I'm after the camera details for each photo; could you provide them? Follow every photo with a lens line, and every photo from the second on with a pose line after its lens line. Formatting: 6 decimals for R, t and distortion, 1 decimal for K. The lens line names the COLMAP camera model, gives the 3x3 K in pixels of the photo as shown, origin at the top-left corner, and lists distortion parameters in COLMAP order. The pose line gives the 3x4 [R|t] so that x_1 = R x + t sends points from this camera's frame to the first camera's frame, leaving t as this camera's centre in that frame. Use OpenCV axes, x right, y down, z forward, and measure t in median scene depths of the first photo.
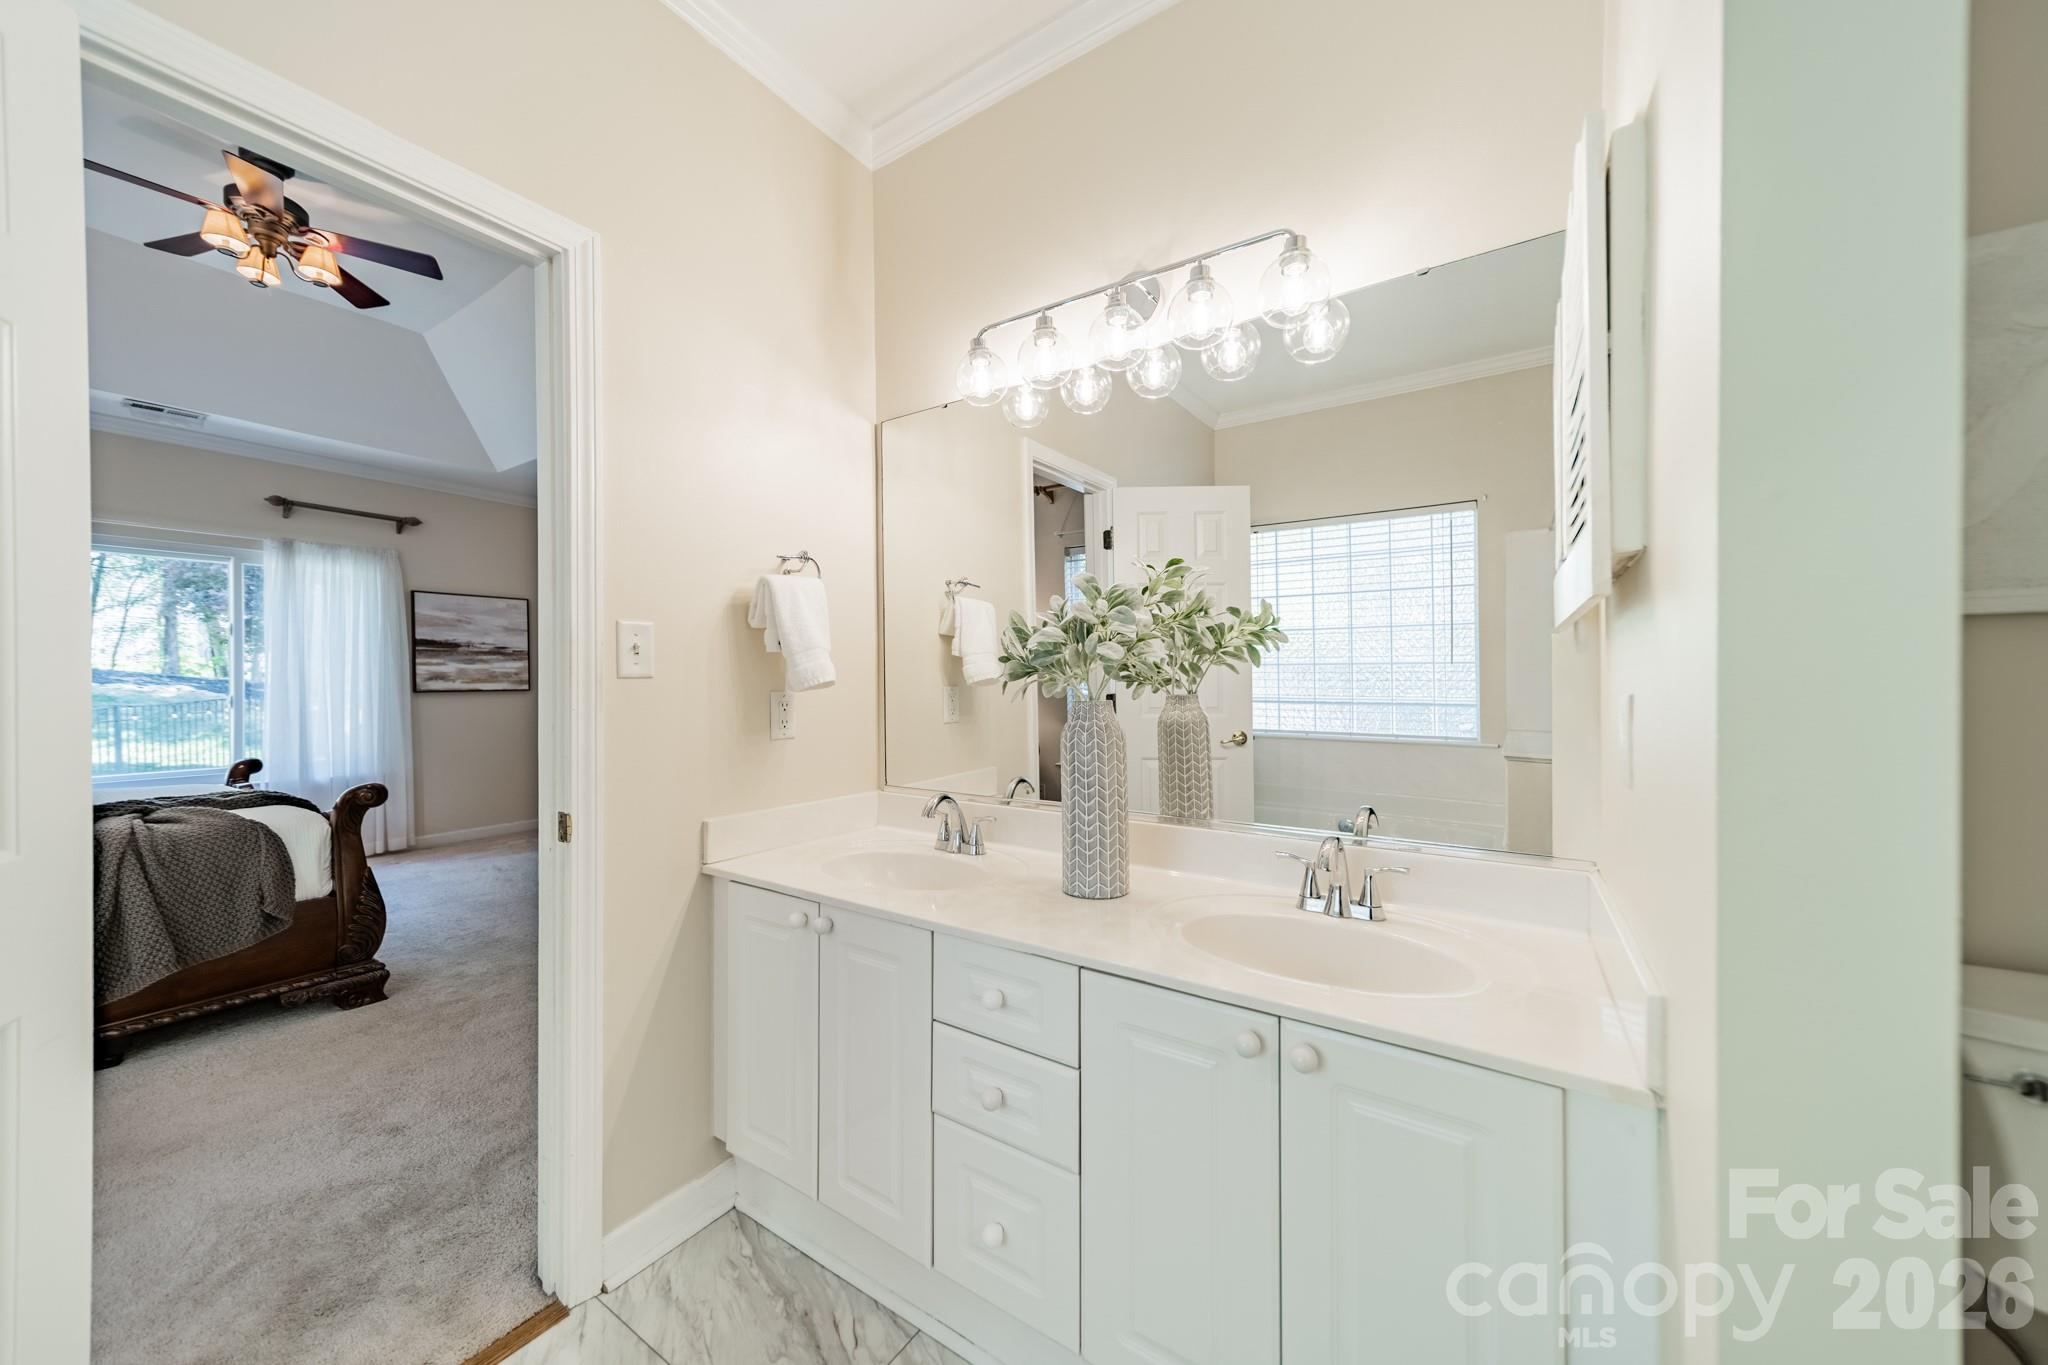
lens RADIAL K [[728.3, 0, 1029.1], [0, 728.3, 679.5], [0, 0, 1]] dist [0.006424, -0.000025]
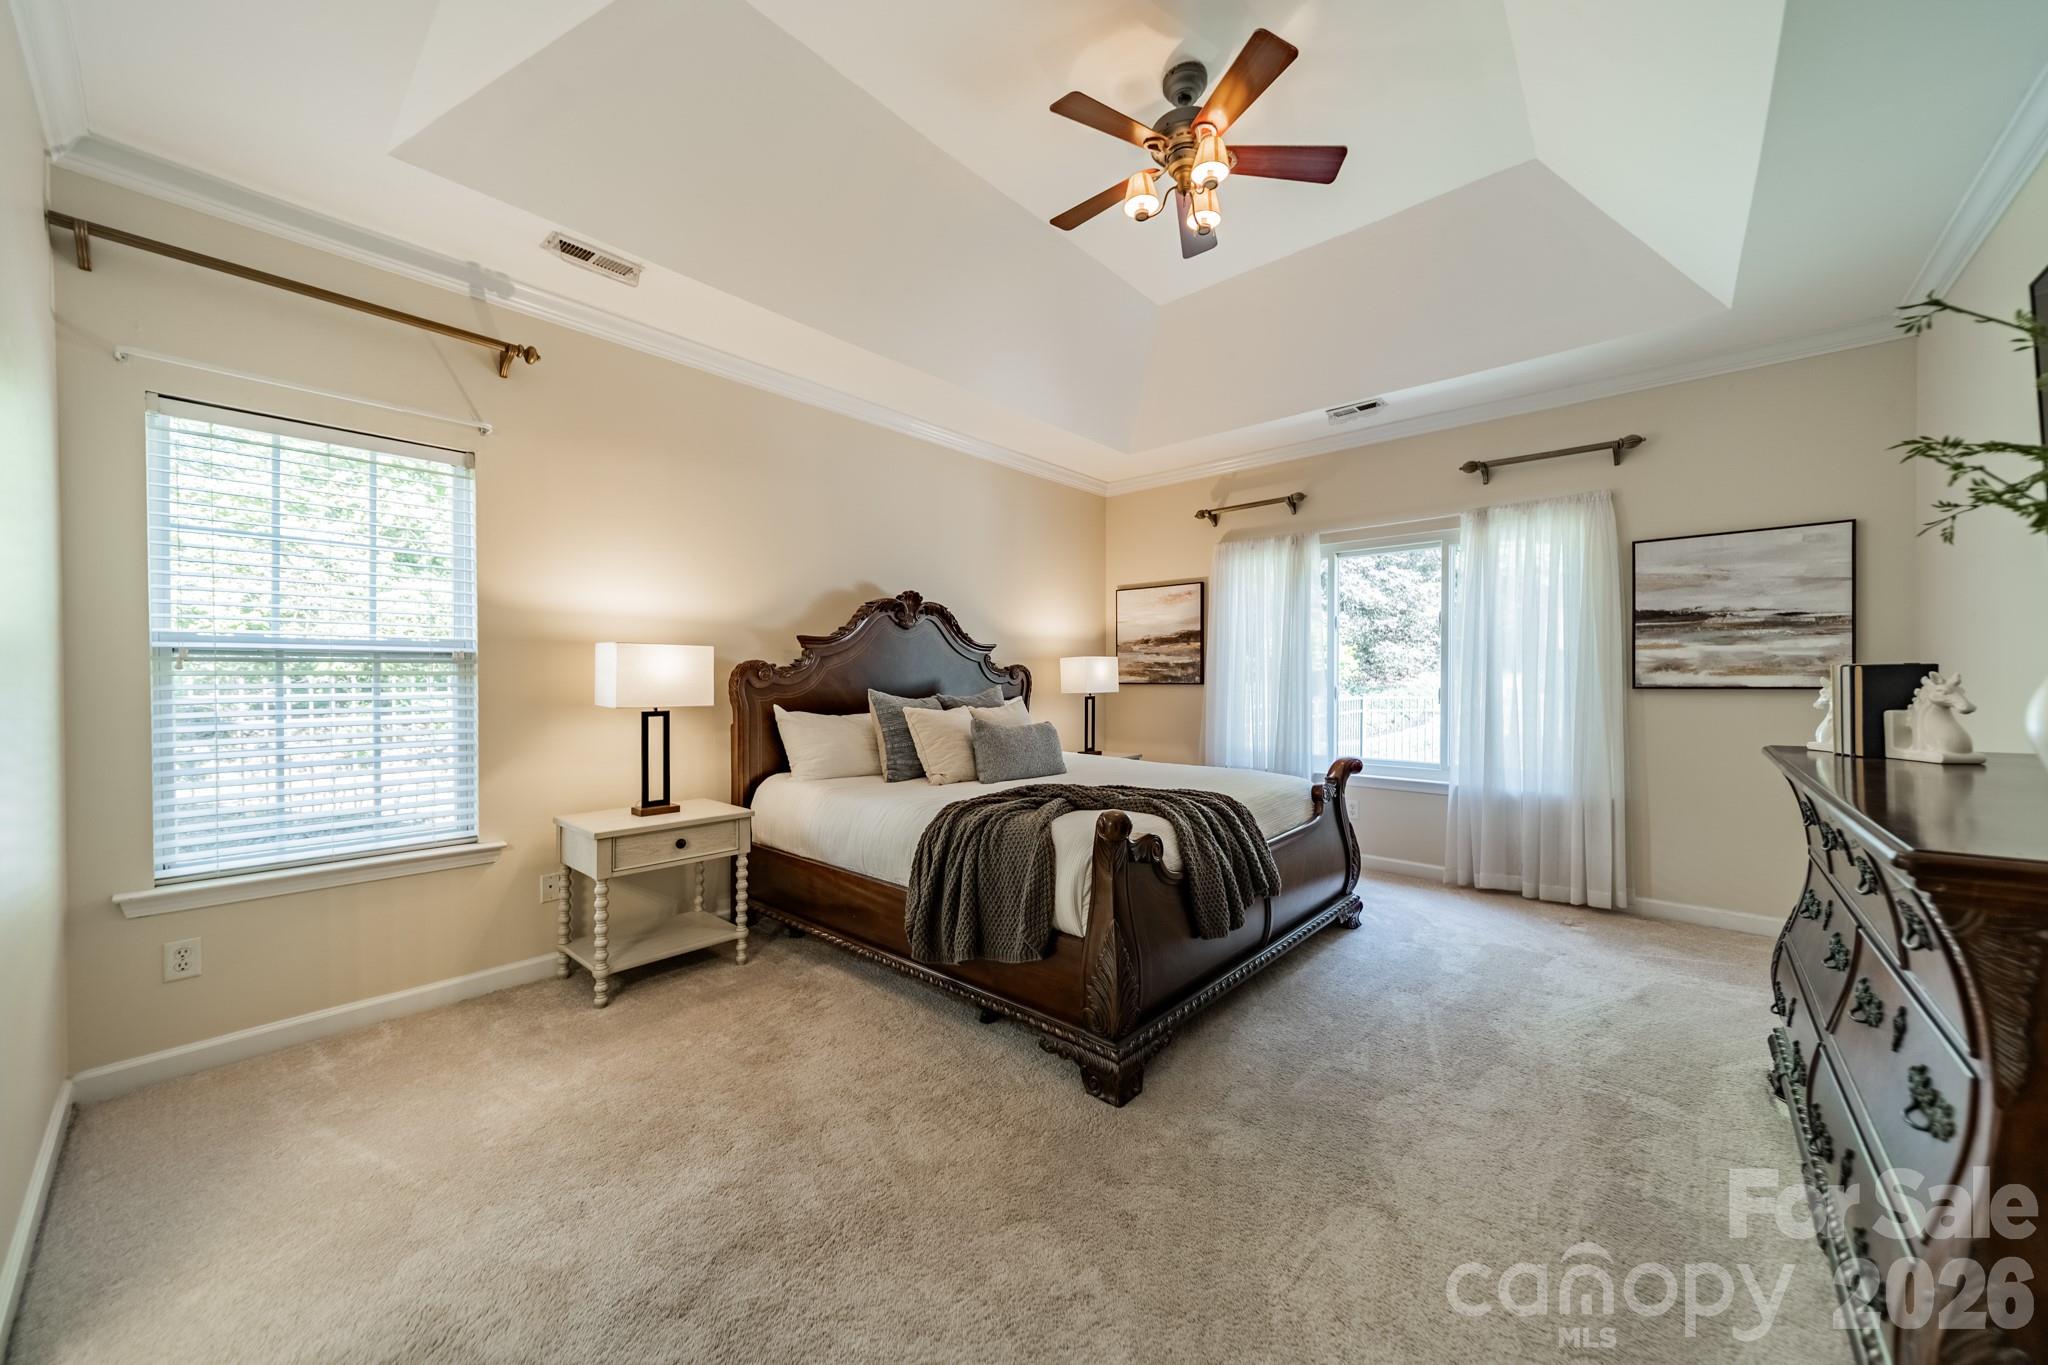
lens RADIAL K [[728.3, 0, 1029.1], [0, 728.3, 679.5], [0, 0, 1]] dist [0.006424, -0.000025]
pose [[-0.128122, 0.001805, -0.991757, -0.081887], [-0.001369, 0.999997, 0.001997, 0.008334], [0.991757, 0.001613, -0.128119, 0.520219]]
